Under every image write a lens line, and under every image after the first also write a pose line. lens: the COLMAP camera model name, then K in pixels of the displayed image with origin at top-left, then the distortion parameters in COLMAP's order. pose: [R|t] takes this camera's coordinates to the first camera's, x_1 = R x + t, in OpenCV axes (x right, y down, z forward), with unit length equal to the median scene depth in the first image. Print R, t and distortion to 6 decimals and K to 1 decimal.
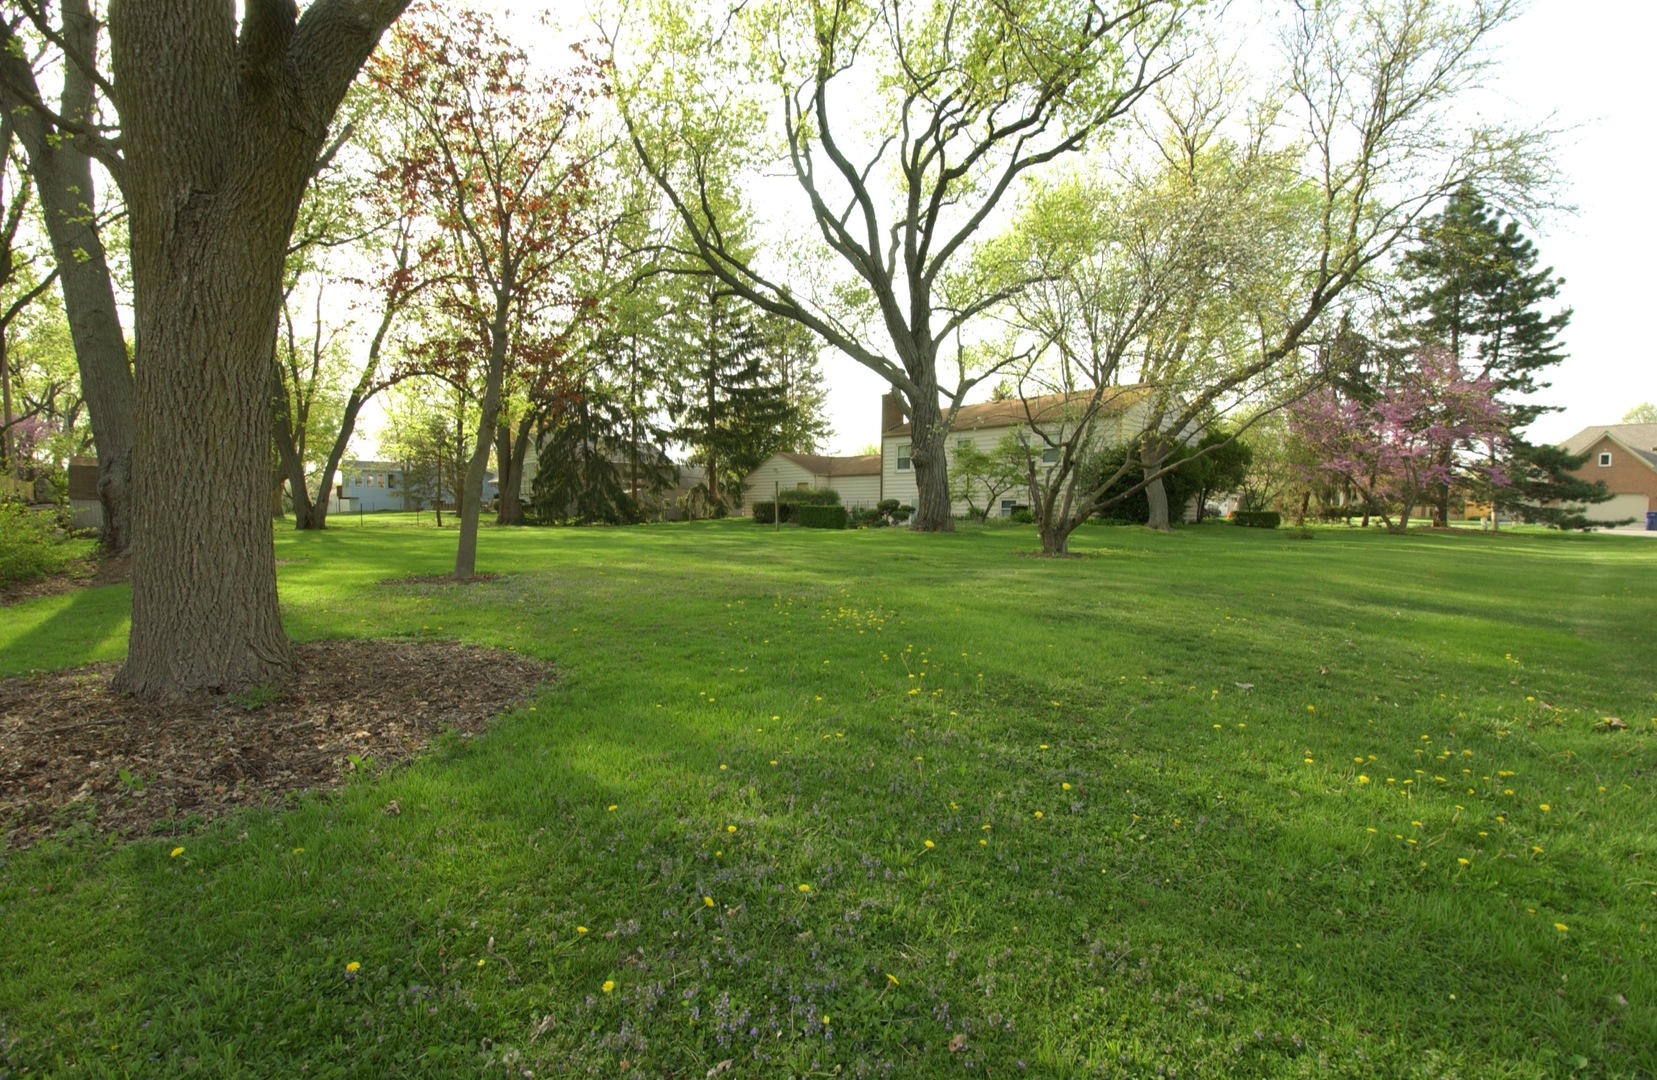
lens RADIAL K [[711.4, 0, 829.2], [0, 711.4, 545.9], [0, 0, 1]] dist [0.013082, -0.021674]
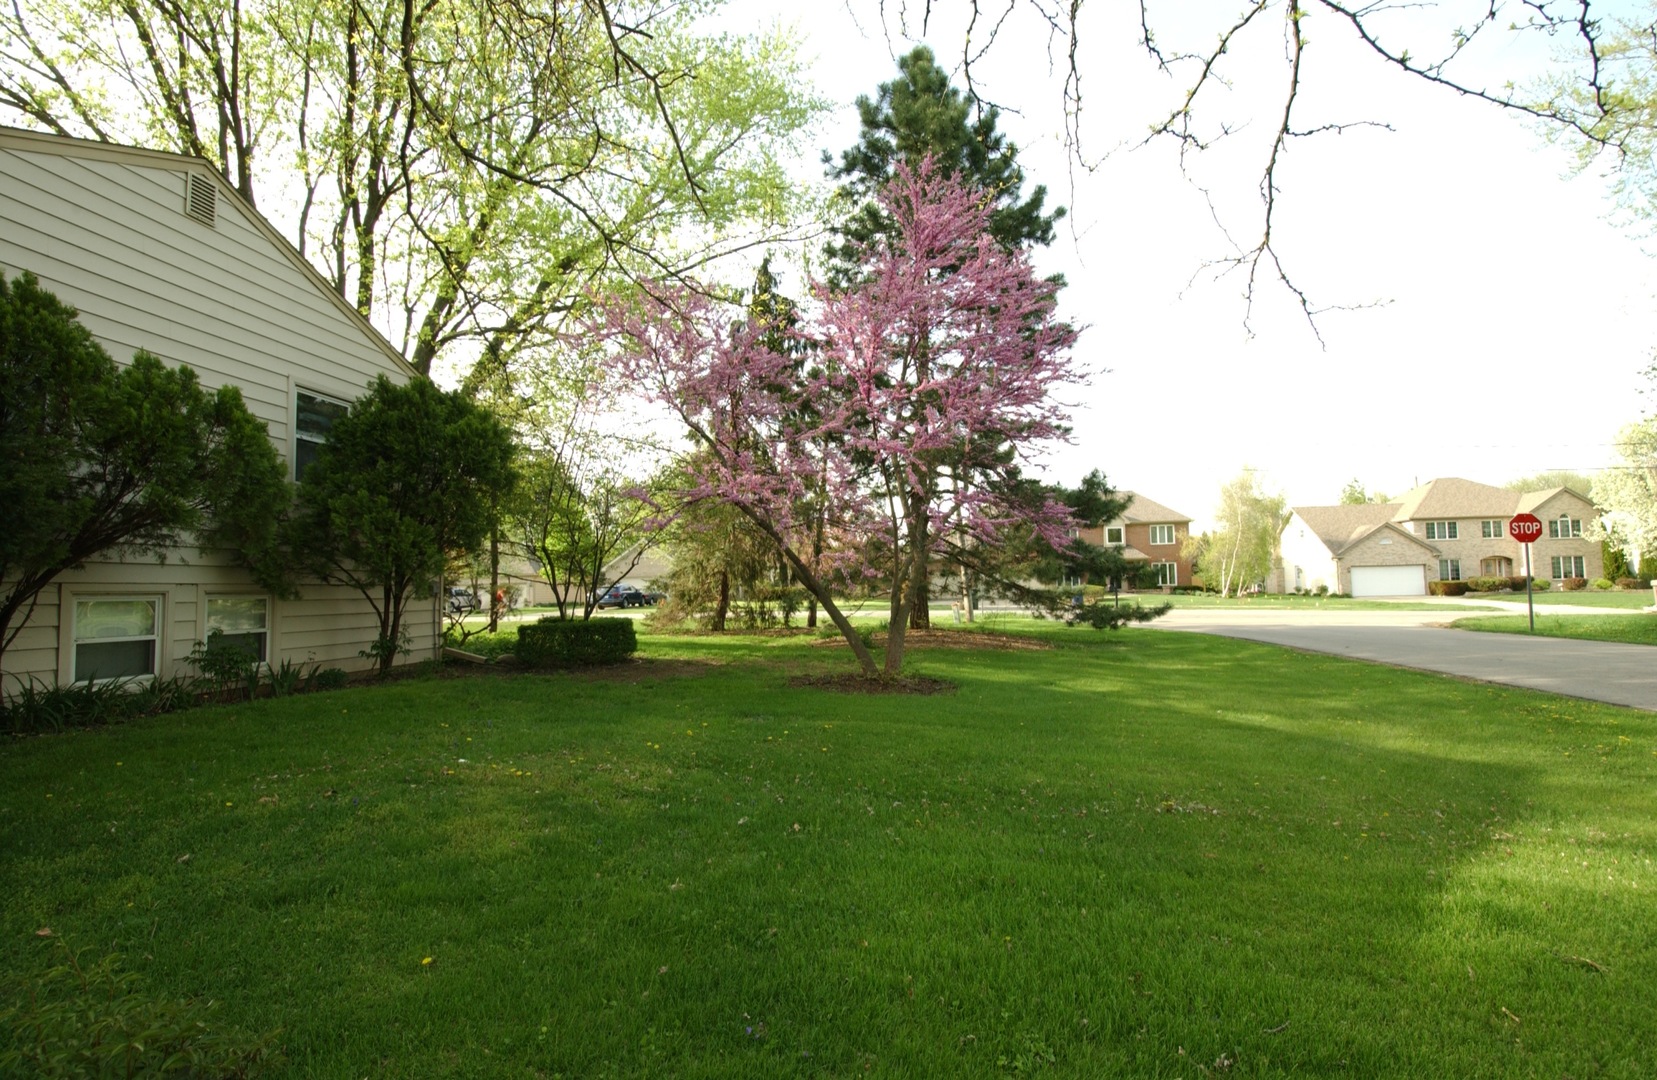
lens RADIAL K [[710.6, 0, 829.2], [0, 710.6, 545.7], [0, 0, 1]] dist [0.015041, -0.023799]
pose [[0.778028, 0.013535, 0.628084, 0.584697], [0.064061, 0.992847, -0.100750, -0.051440], [-0.624955, 0.118622, 0.771595, 0.787325]]
